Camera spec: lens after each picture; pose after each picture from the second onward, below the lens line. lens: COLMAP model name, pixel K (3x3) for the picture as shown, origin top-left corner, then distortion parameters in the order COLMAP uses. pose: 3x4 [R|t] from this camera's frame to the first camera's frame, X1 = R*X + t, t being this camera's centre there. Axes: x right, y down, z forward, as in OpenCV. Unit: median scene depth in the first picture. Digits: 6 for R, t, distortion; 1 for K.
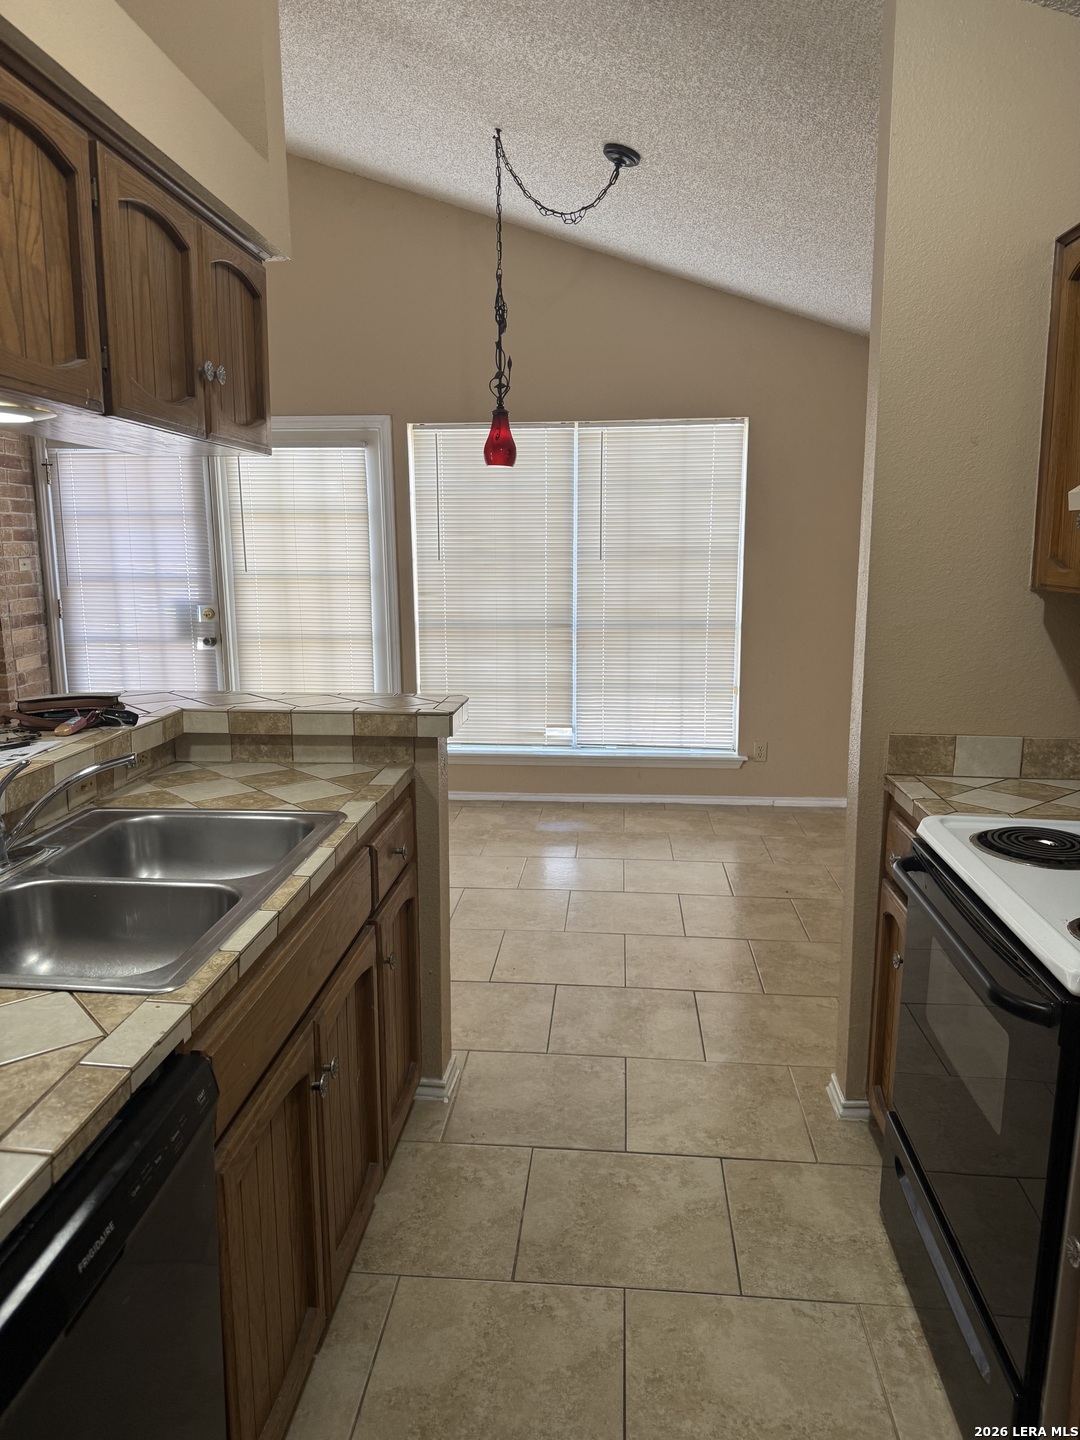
lens RADIAL K [[1000.7, 0, 541.9], [0, 1000.7, 735.1], [0, 0, 1]] dist [0.031620, -0.036144]
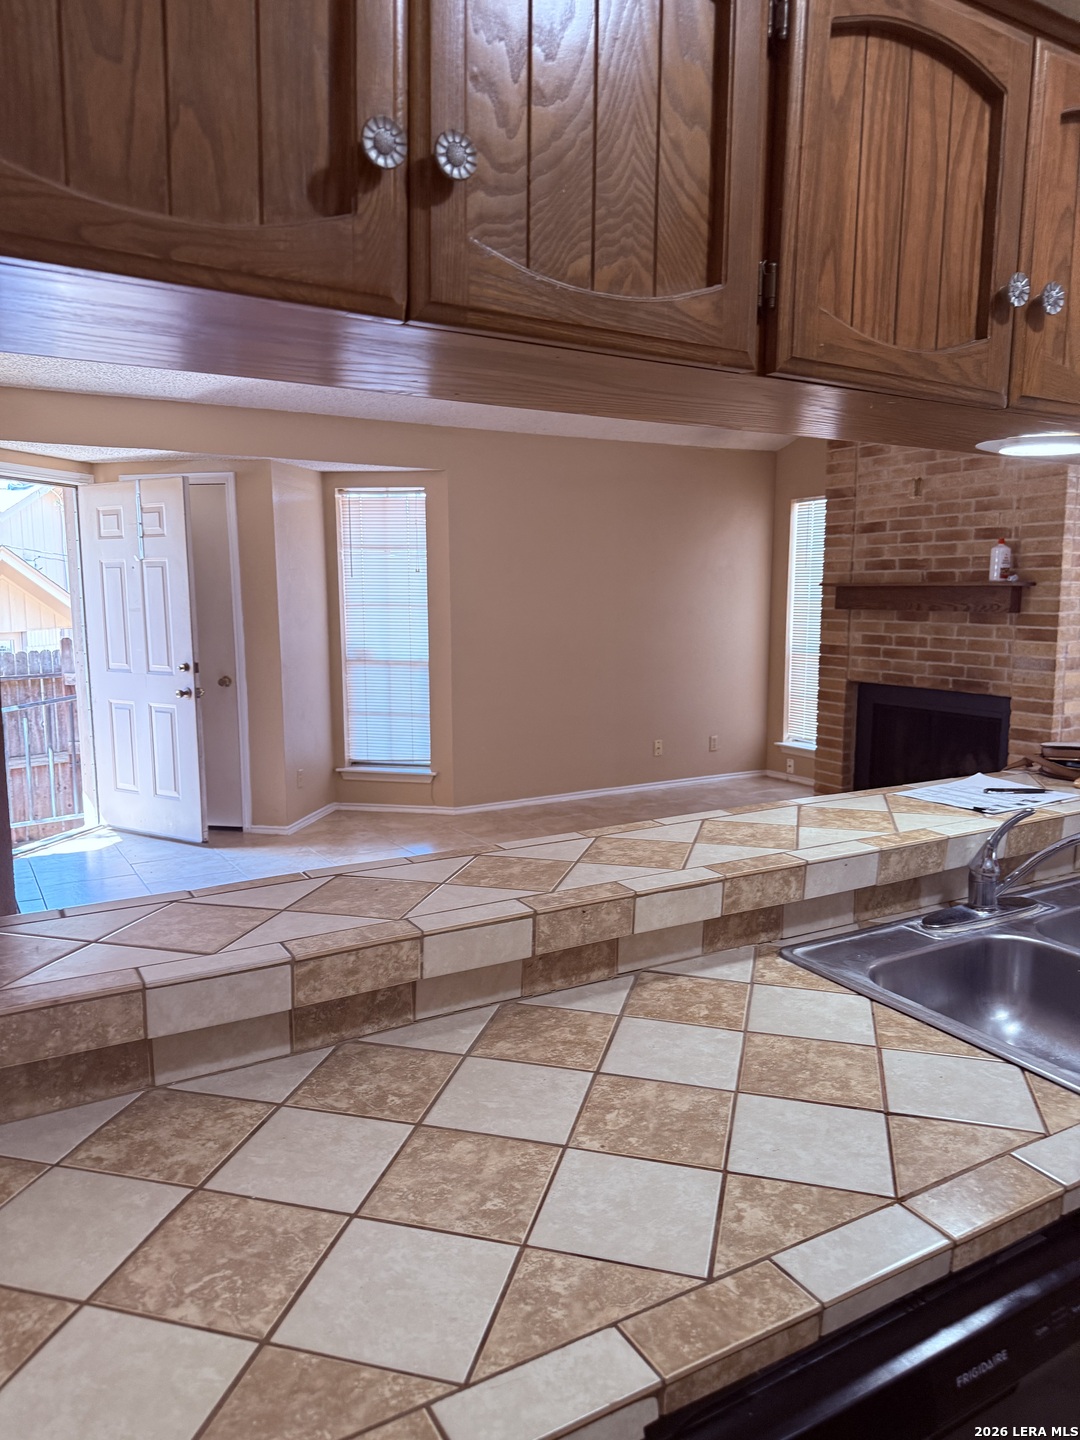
lens RADIAL K [[1000.7, 0, 540.8], [0, 1000.7, 723.6], [0, 0, 1]] dist [0.031620, -0.036144]
pose [[0.558588, 0.110271, -0.822082, 0.001977], [-0.152042, 0.987942, 0.029210, -0.005246], [0.815391, 0.108674, 0.568619, 0.029389]]
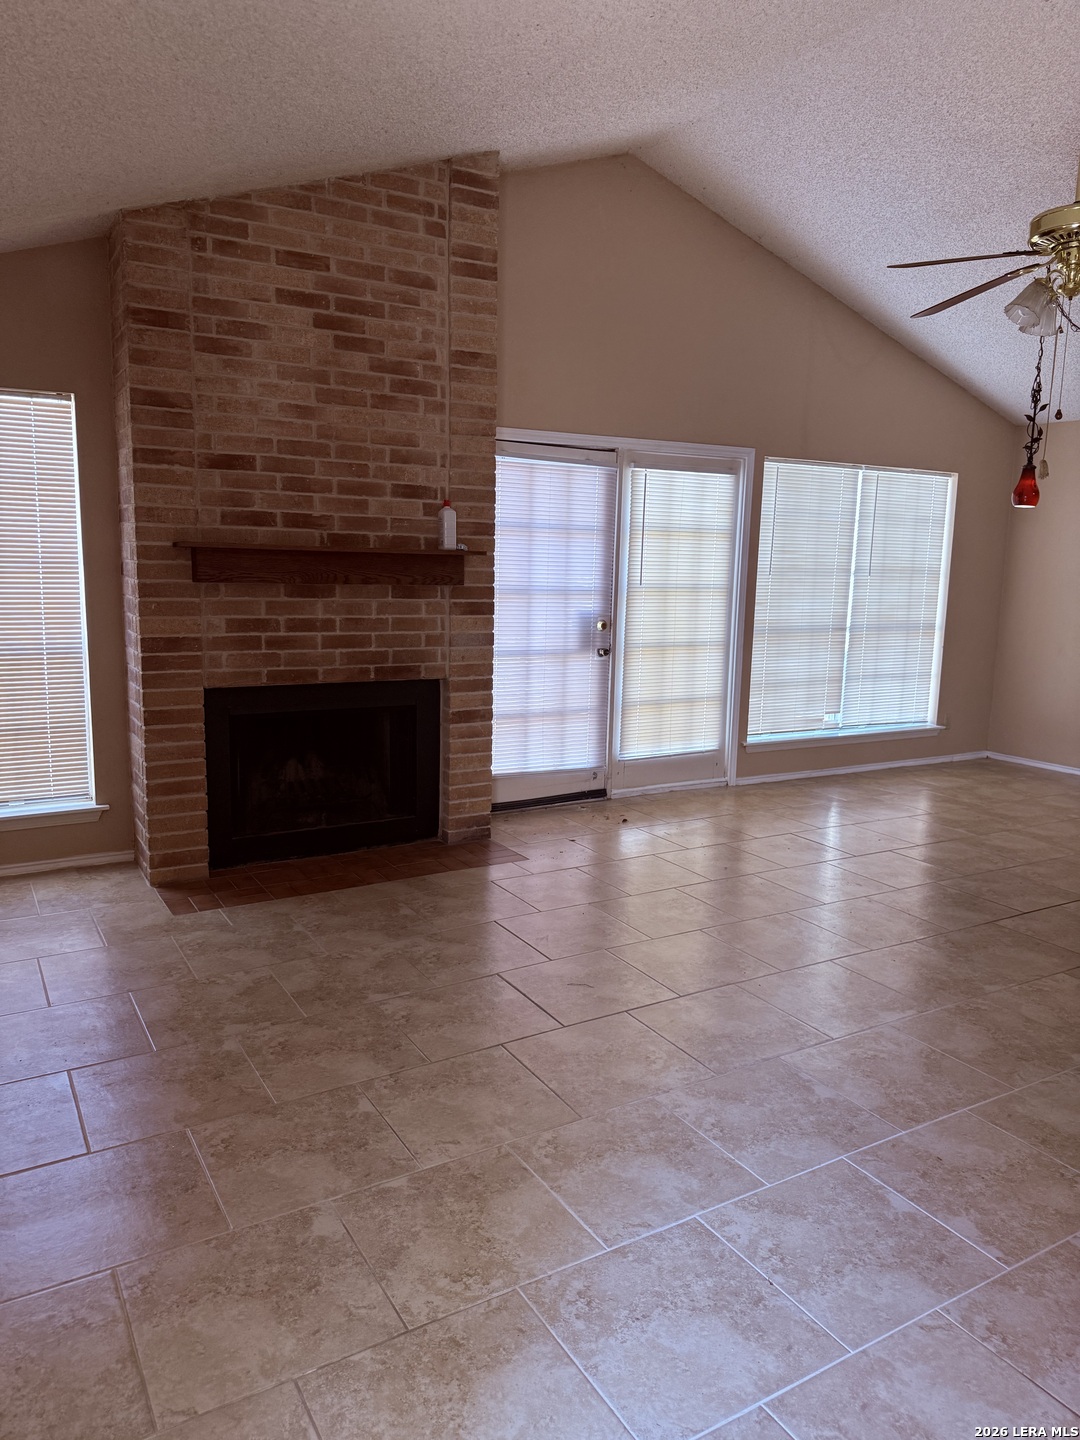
lens RADIAL K [[1000.7, 0, 544.0], [0, 1000.7, 719.6], [0, 0, 1]] dist [0.031620, -0.036144]
pose [[0.836462, -0.067813, 0.543813, -0.982890], [0.080581, 0.996748, 0.000348, -0.030372], [-0.542068, 0.043530, 0.839207, 0.181583]]
